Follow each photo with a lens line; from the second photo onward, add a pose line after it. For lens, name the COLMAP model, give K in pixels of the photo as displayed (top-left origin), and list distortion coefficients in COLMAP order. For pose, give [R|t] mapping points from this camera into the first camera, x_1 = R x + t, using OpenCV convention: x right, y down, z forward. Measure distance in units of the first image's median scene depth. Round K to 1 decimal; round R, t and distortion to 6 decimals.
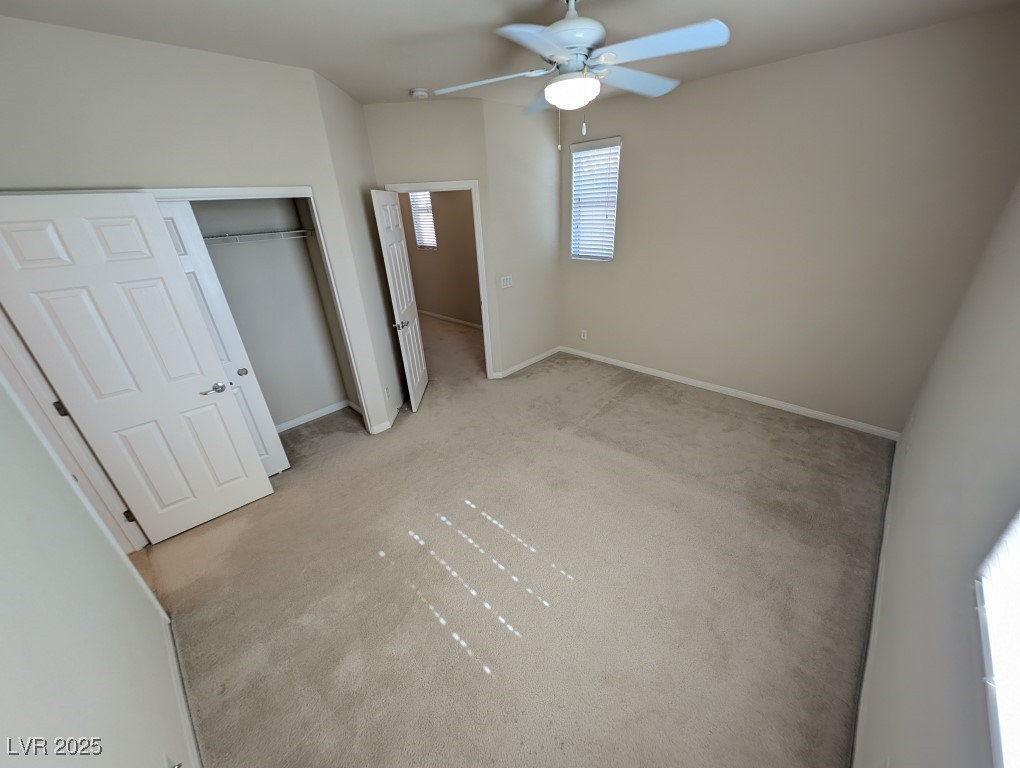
lens RADIAL K [[383.8, 0, 513.4], [0, 383.8, 384.6], [0, 0, 1]] dist [0.018267, -0.007814]
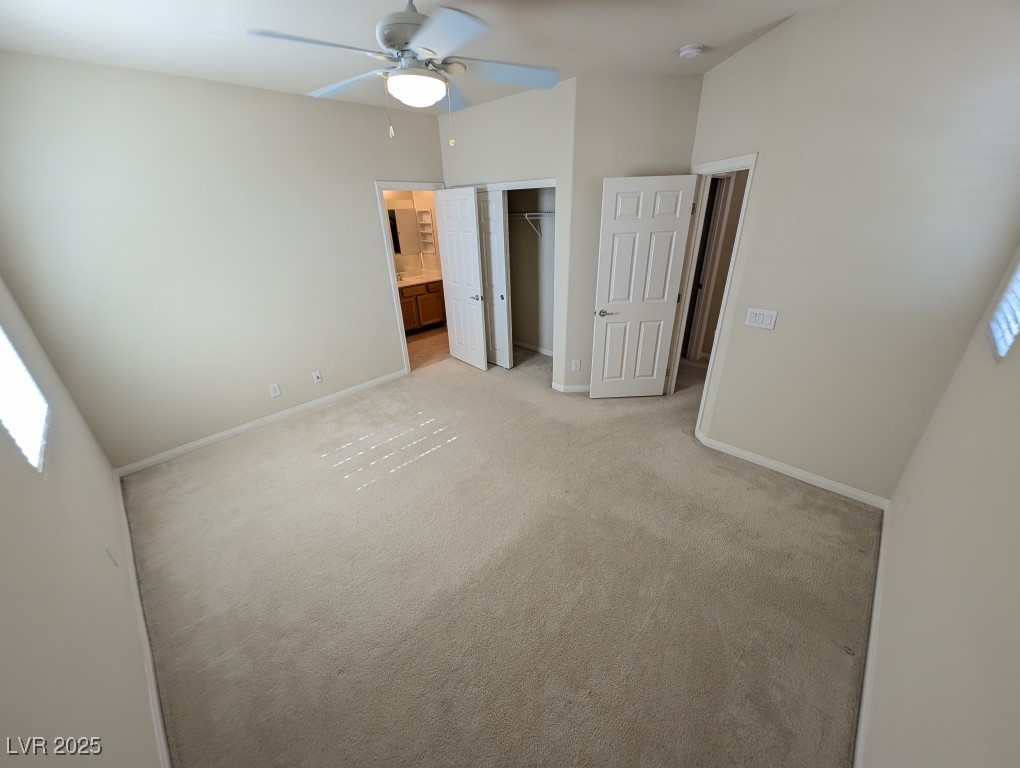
lens RADIAL K [[383.8, 0, 513.4], [0, 383.8, 384.6], [0, 0, 1]] dist [0.018267, -0.007814]
pose [[0.004373, 0.467682, -0.883886, 0.896649], [-0.406130, 0.808545, 0.425808, -0.441116], [0.913805, 0.357111, 0.193476, 0.860141]]
